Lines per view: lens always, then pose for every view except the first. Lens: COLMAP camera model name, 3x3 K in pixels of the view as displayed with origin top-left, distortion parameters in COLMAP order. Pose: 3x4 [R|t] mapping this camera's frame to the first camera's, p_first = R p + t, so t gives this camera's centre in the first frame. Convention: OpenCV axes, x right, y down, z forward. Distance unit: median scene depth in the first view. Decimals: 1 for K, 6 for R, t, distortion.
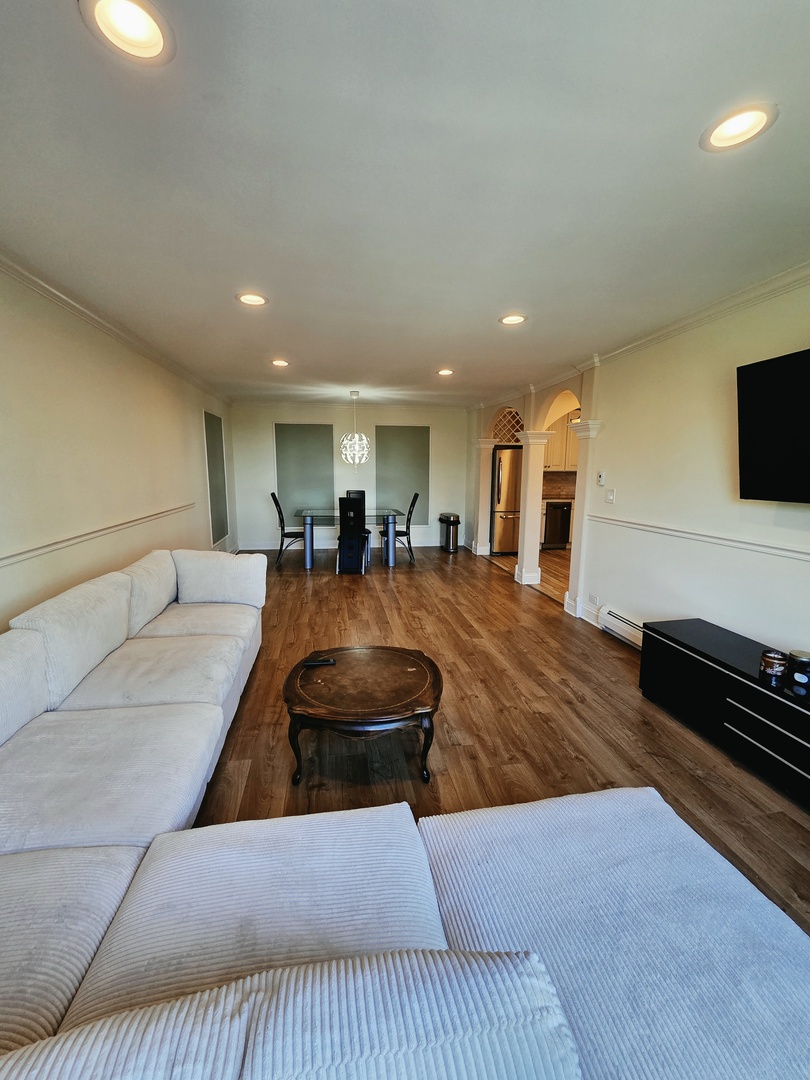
lens RADIAL K [[439.2, 0, 402.0], [0, 439.2, 534.4], [0, 0, 1]] dist [0.002324, 0.000114]
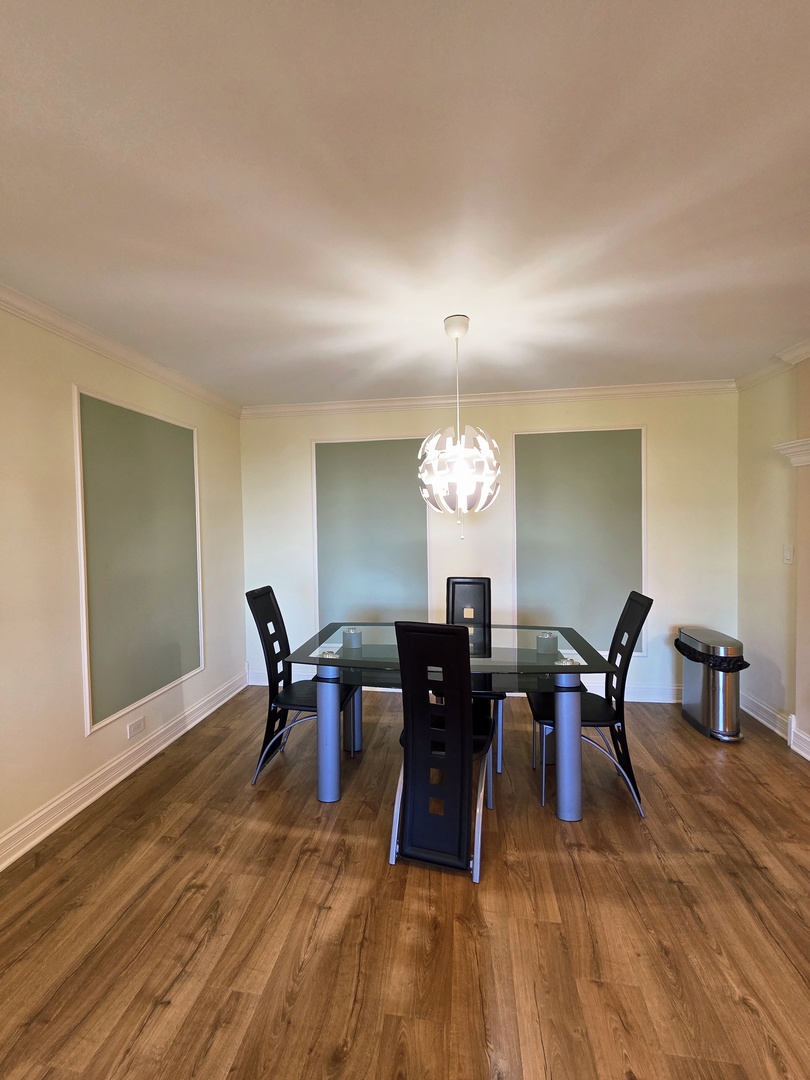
lens RADIAL K [[439.2, 0, 402.0], [0, 439.2, 534.4], [0, 0, 1]] dist [0.002324, 0.000114]
pose [[0.951622, -0.012639, -0.307012, -0.040020], [-0.028516, 0.991209, -0.129194, -0.096197], [0.305946, 0.131698, 0.942896, 0.648900]]
